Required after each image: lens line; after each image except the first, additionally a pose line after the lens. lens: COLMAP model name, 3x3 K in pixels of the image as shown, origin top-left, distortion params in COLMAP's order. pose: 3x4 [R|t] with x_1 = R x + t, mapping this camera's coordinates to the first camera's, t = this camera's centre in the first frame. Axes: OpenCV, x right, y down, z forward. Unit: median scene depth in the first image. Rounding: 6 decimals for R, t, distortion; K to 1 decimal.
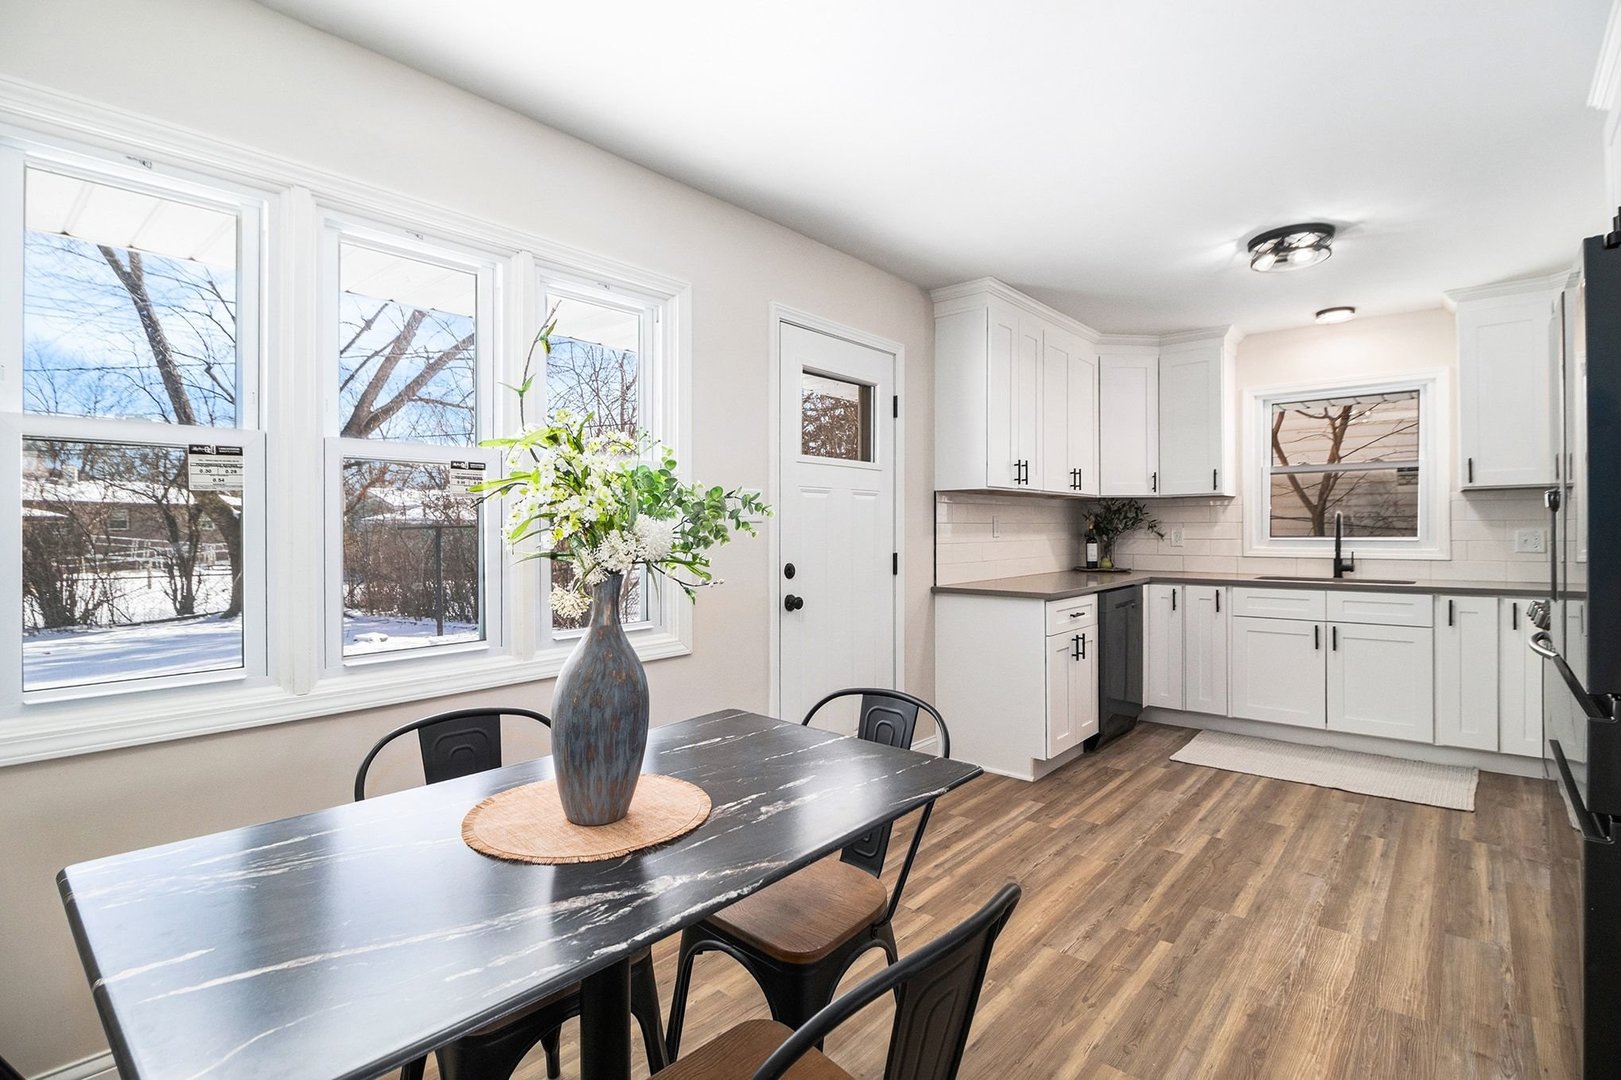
lens RADIAL K [[764.5, 0, 815.7], [0, 764.5, 528.3], [0, 0, 1]] dist [-0.001116, -0.000055]
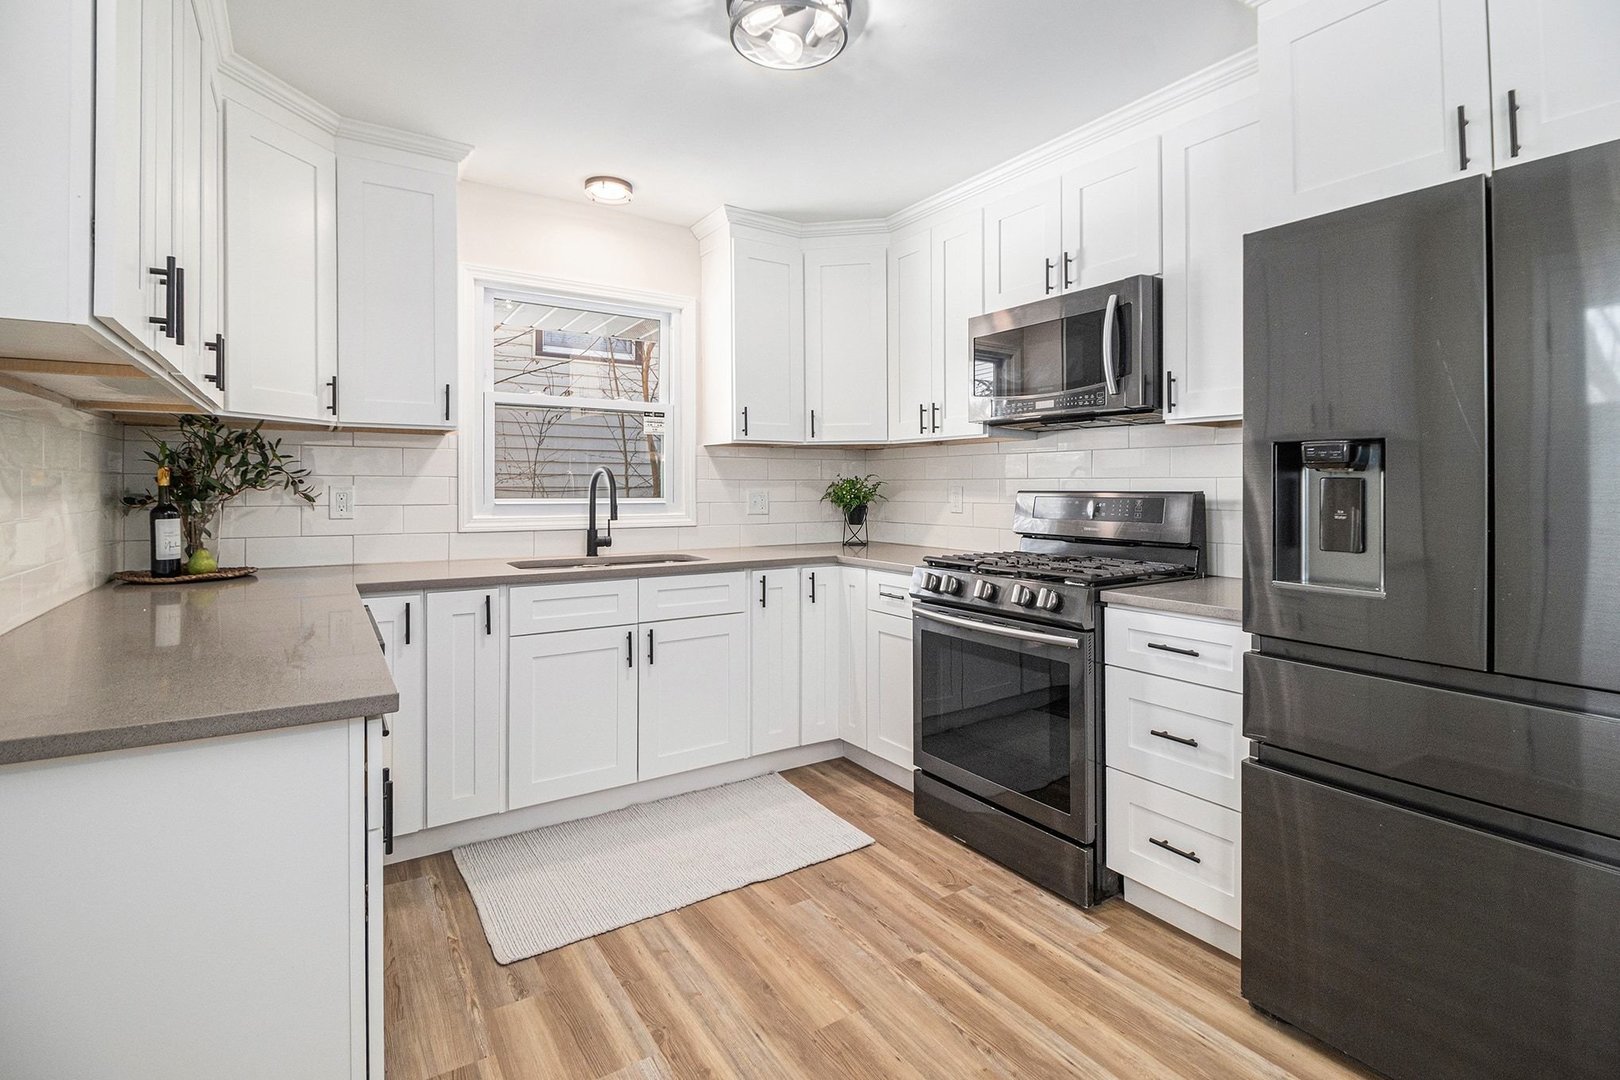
lens RADIAL K [[773.8, 0, 808.1], [0, 773.8, 481.8], [0, 0, 1]] dist [0.003235, 0.000003]
pose [[0.280217, 0.011722, 0.959865, 0.041766], [-0.005270, 0.999929, -0.010672, 0.001505], [-0.959922, -0.002068, 0.280259, 0.640086]]
